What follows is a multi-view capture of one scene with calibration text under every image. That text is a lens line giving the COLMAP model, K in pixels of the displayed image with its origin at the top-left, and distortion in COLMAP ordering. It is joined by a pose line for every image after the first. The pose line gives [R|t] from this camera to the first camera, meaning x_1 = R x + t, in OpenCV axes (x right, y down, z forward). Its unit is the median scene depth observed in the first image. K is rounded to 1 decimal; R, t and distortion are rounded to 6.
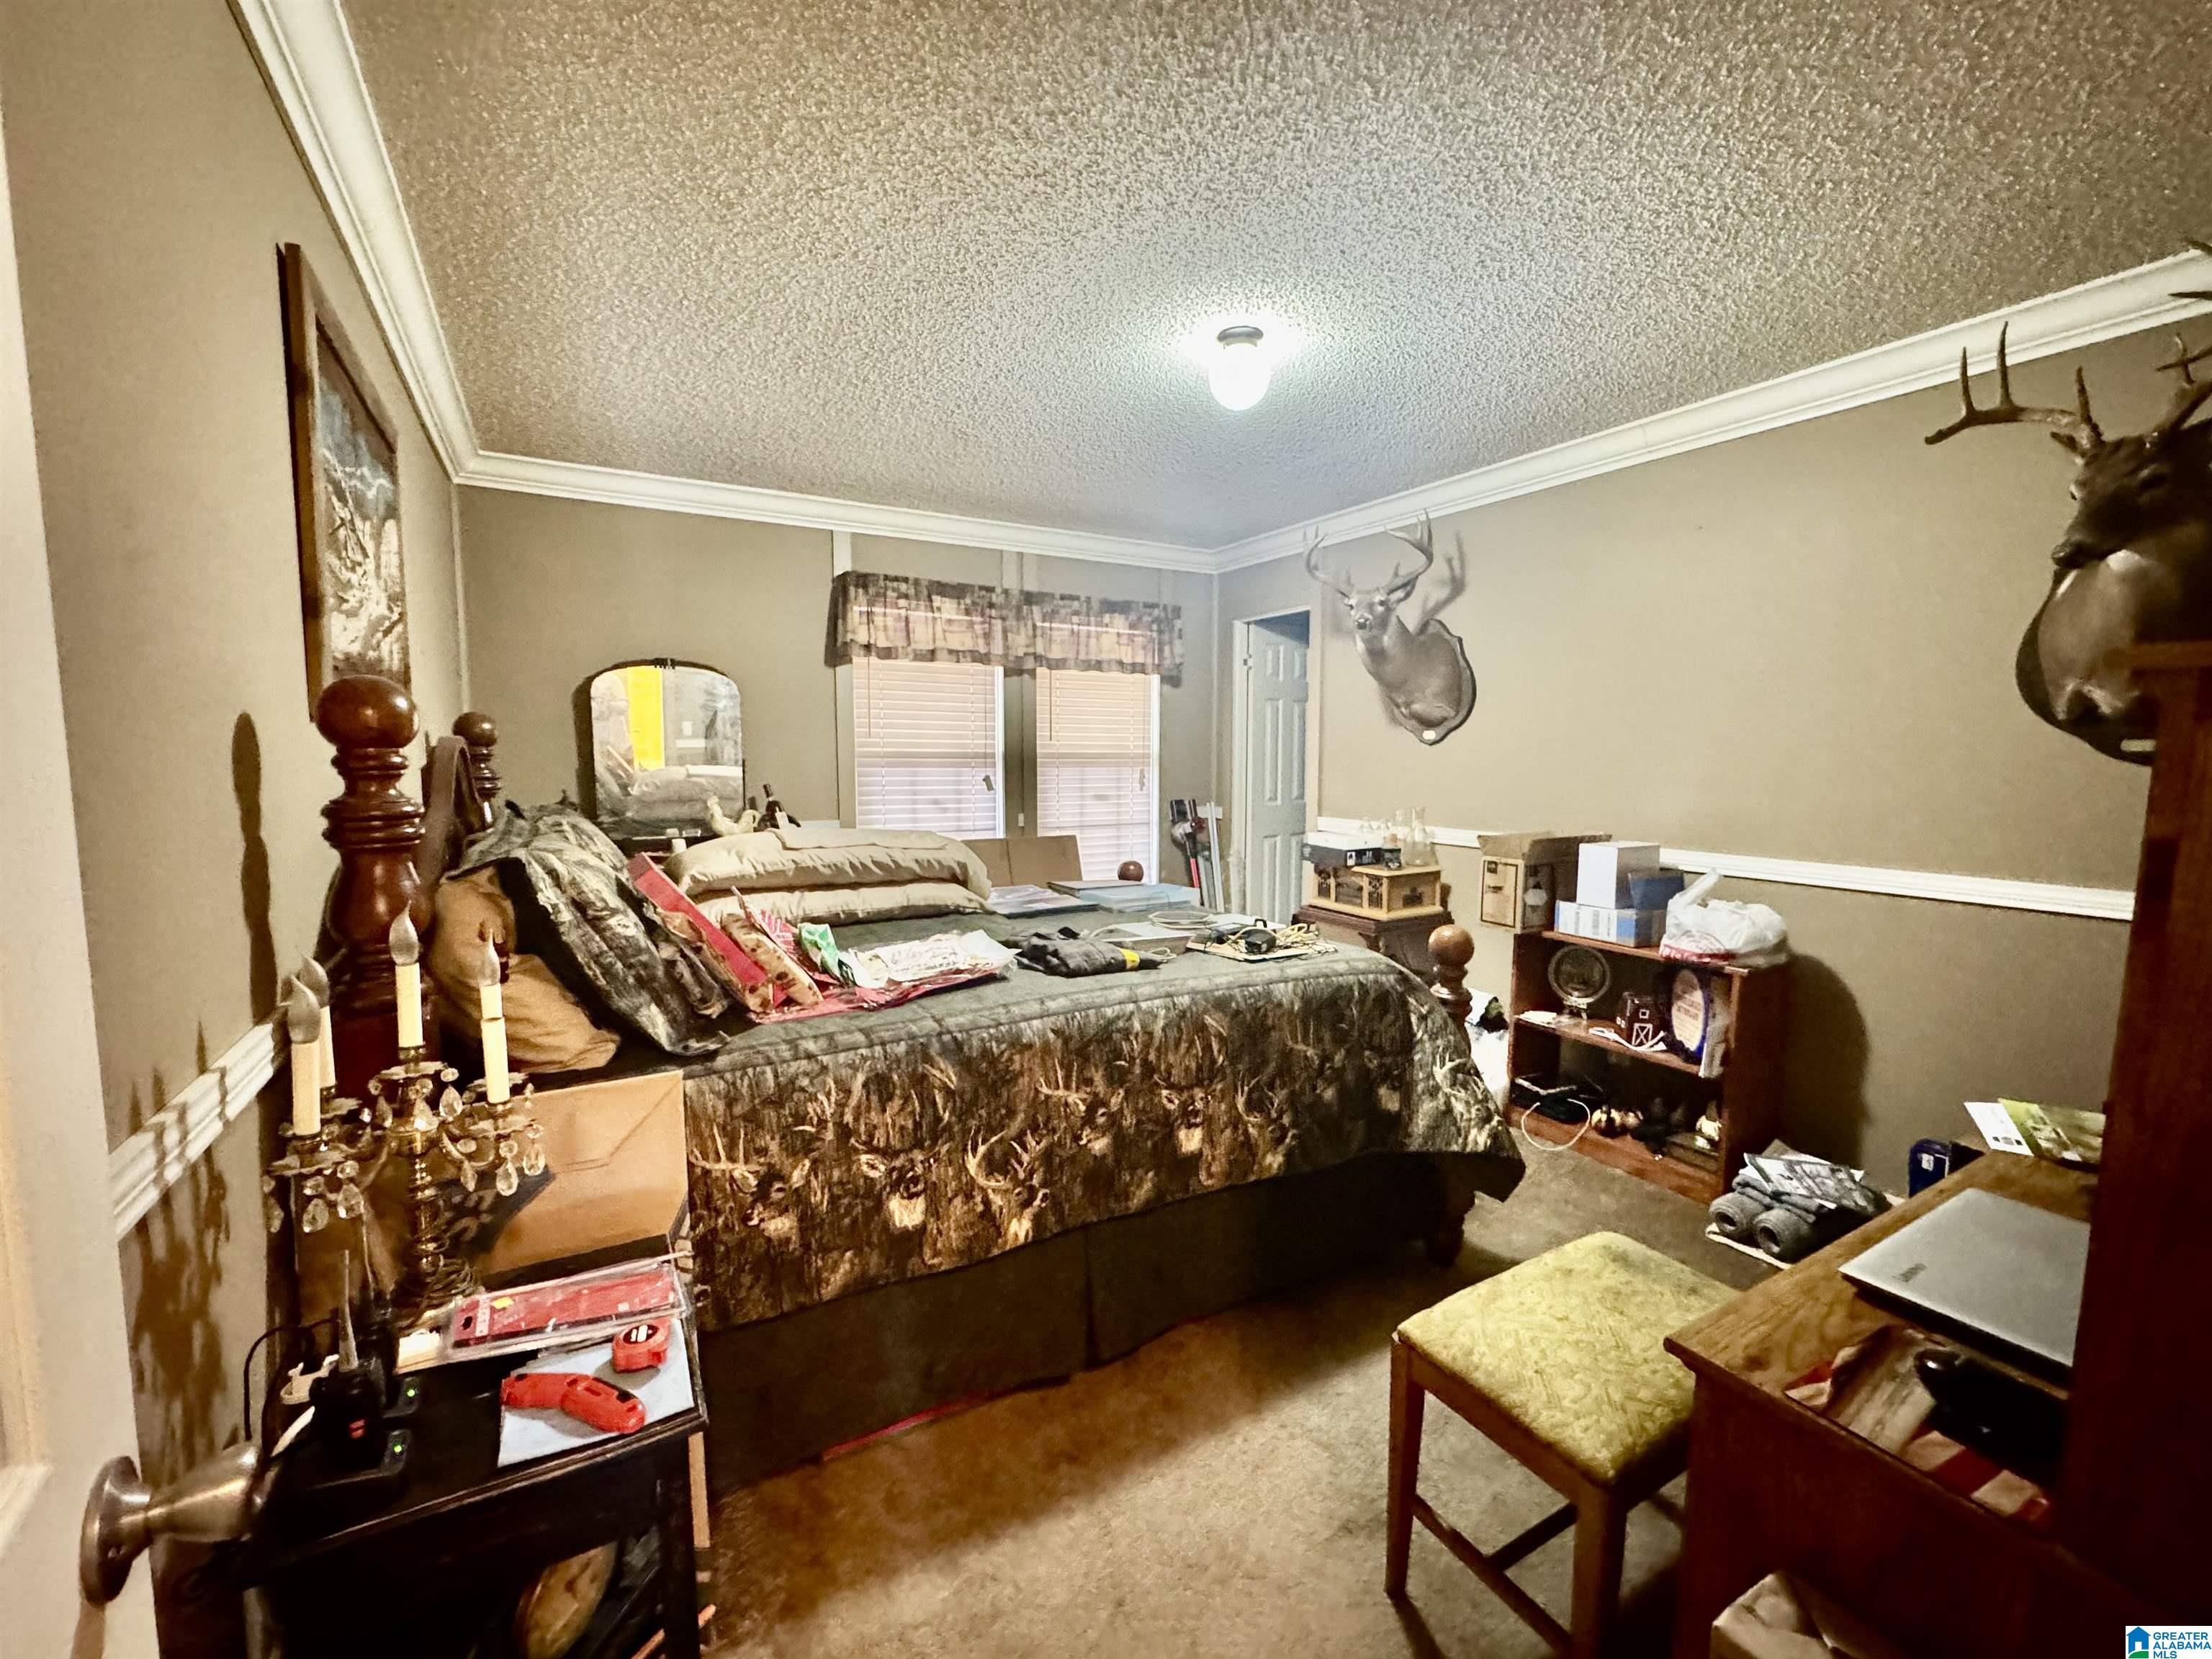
lens RADIAL K [[887.1, 0, 1103.3], [0, 887.1, 832.0], [0, 0, 1]] dist [-0.003748, 0.000532]
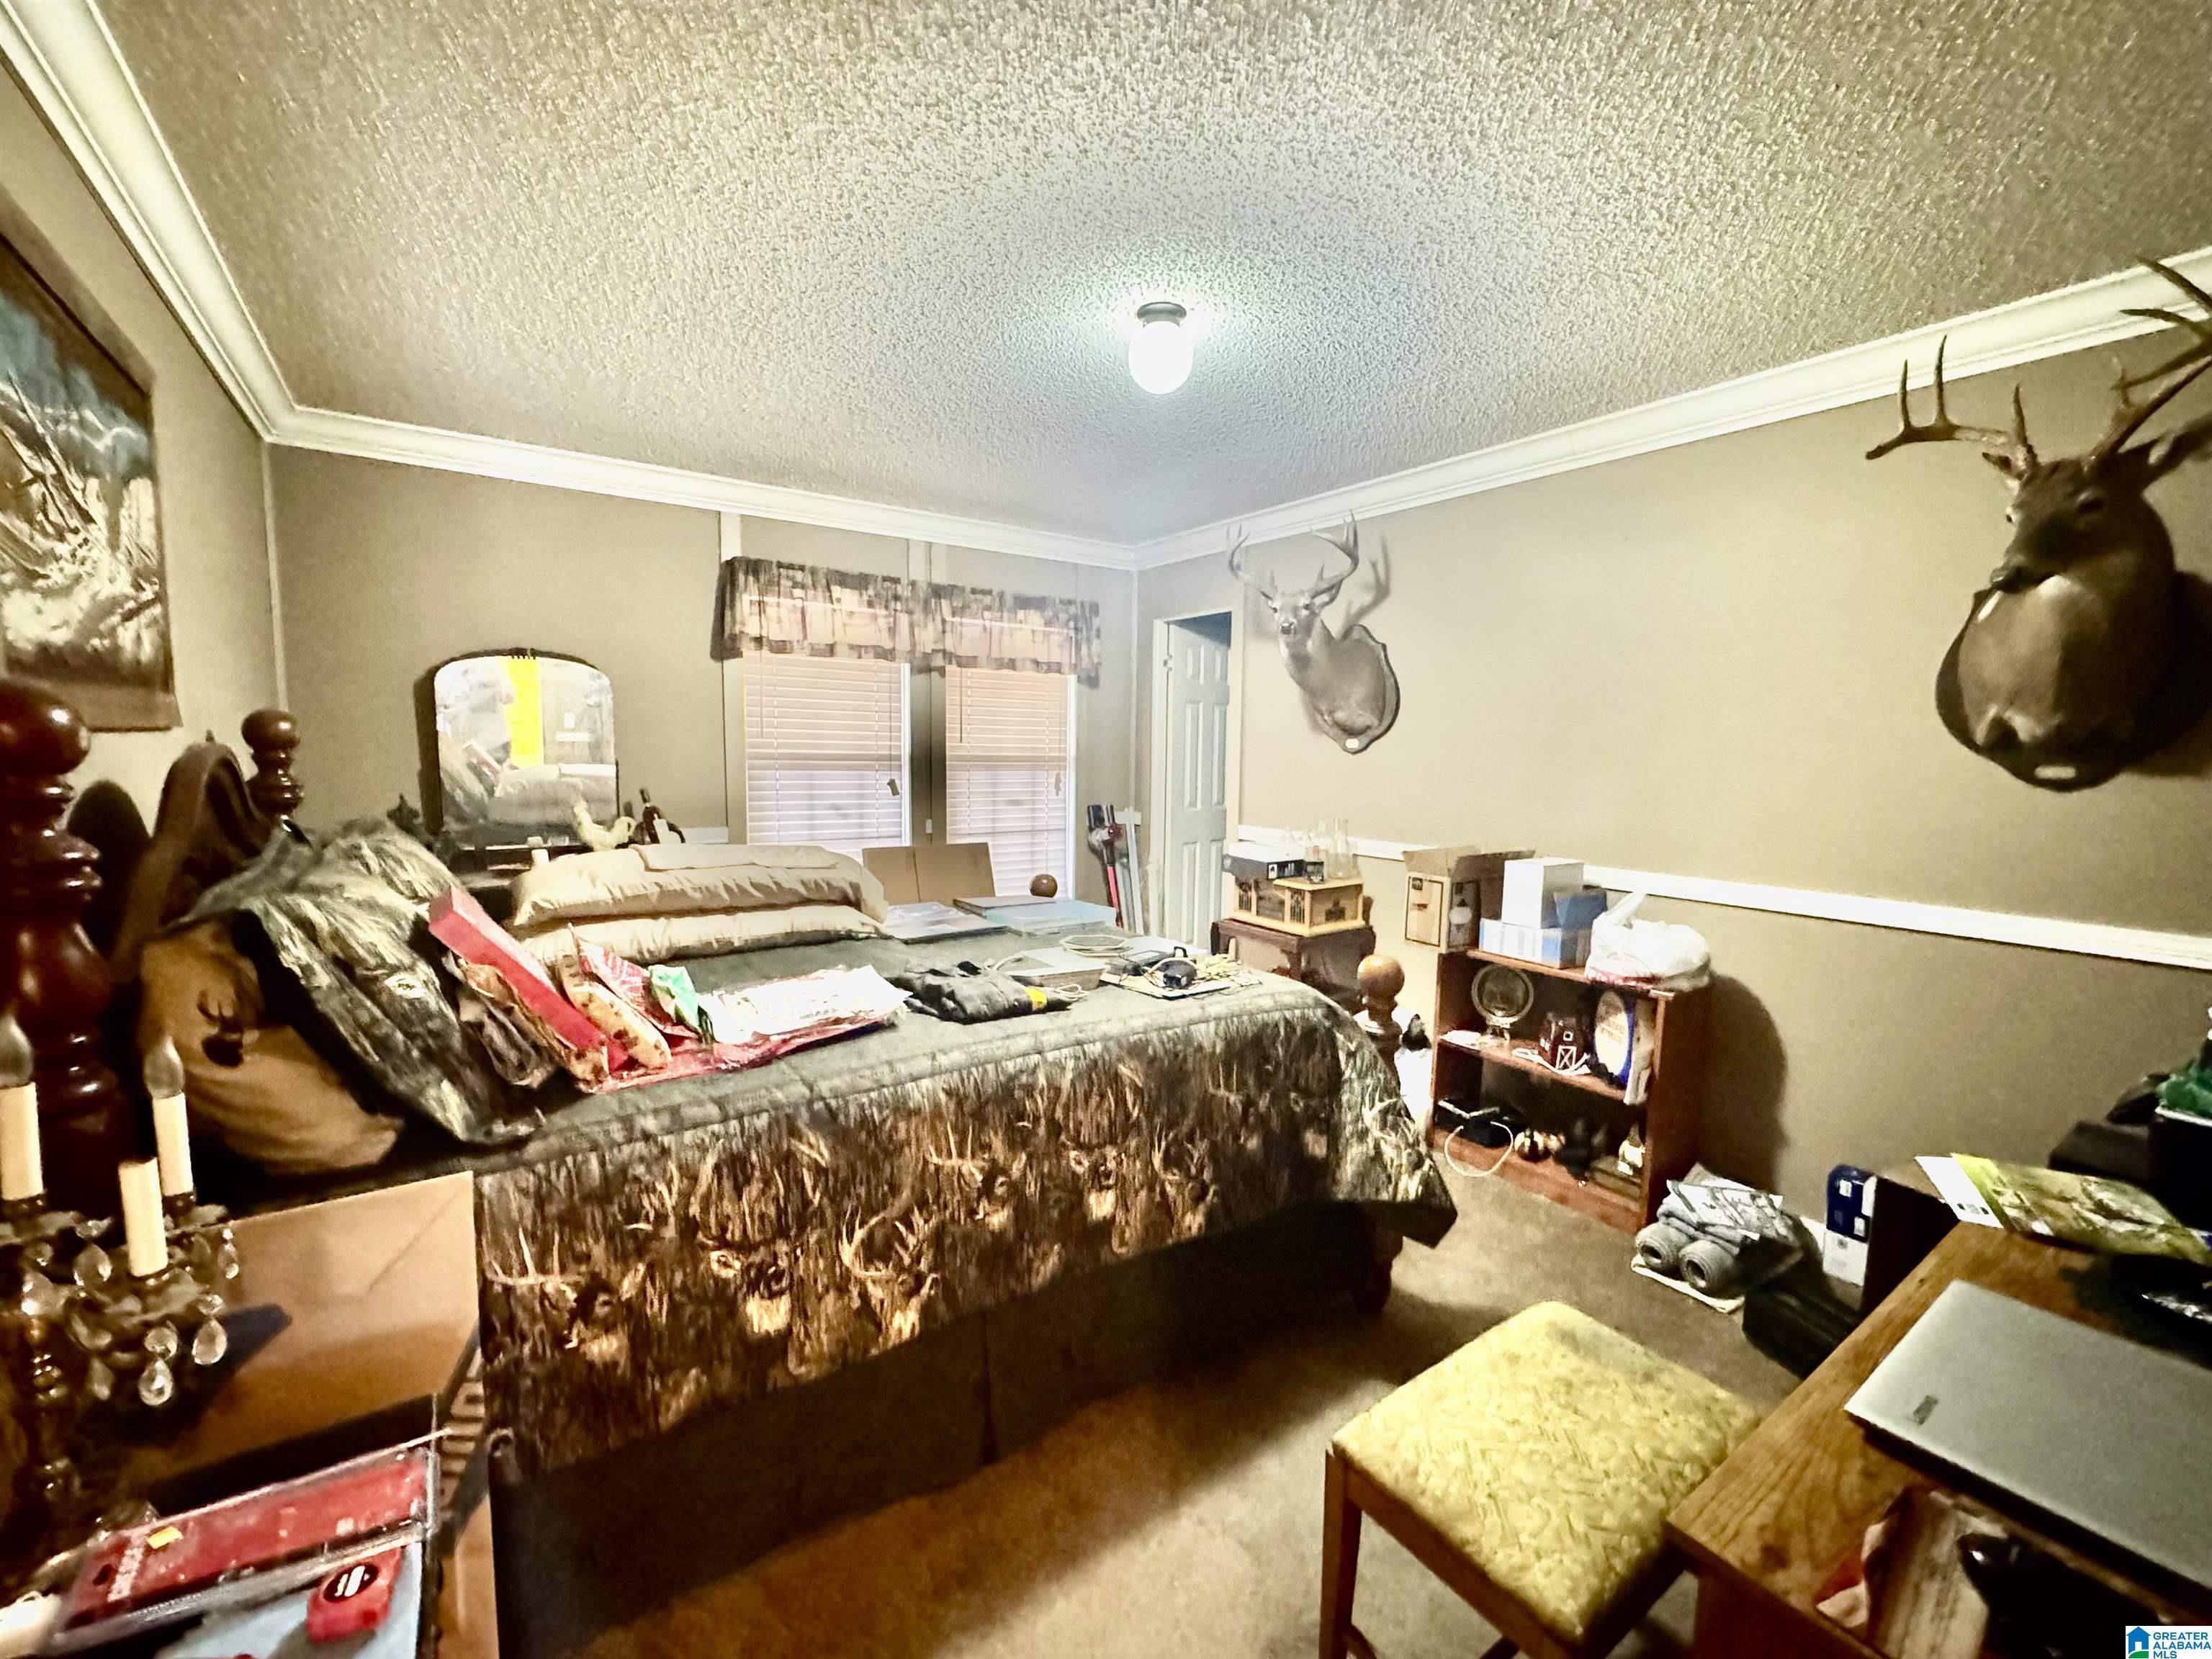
lens RADIAL K [[887.1, 0, 1098.8], [0, 887.1, 830.9], [0, 0, 1]] dist [-0.003748, 0.000532]
pose [[0.996393, 0.004222, 0.084756, 0.018668], [-0.004683, 0.999975, 0.005241, -0.036899], [-0.084731, -0.005619, 0.996388, 0.114595]]
